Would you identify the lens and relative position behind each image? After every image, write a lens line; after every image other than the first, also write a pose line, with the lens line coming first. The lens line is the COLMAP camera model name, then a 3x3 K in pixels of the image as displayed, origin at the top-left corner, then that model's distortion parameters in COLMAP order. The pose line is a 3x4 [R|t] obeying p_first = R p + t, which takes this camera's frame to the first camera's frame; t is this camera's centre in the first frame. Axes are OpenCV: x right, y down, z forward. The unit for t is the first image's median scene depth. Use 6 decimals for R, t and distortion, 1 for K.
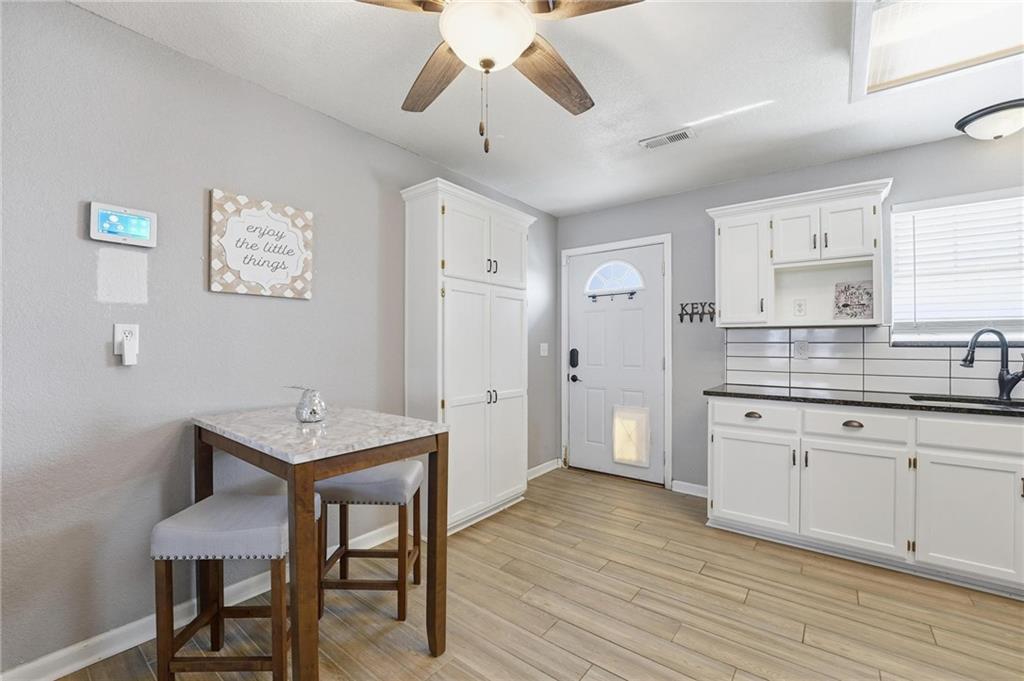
lens RADIAL K [[420.6, 0, 509.6], [0, 420.6, 343.0], [0, 0, 1]] dist [-0.024041, -0.000148]
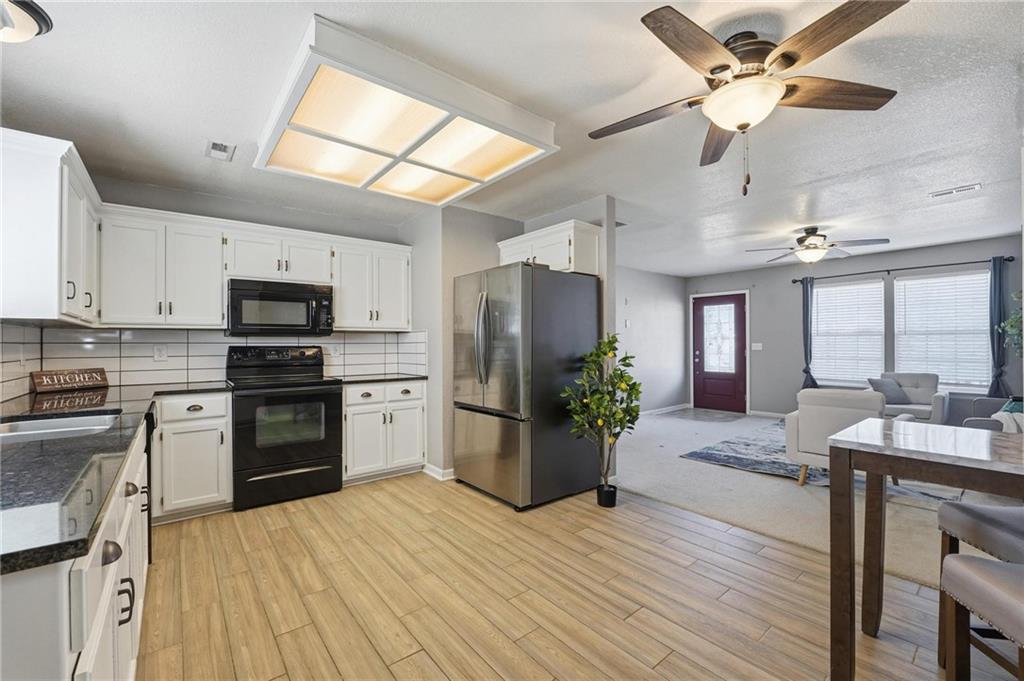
lens RADIAL K [[420.4, 0, 508.4], [0, 420.4, 346.6], [0, 0, 1]] dist [-0.013734, -0.000173]
pose [[-0.975105, -0.002633, 0.221728, 0.225190], [-0.002268, 0.999996, 0.001903, 0.005834], [-0.221732, 0.001353, -0.975107, 1.483320]]
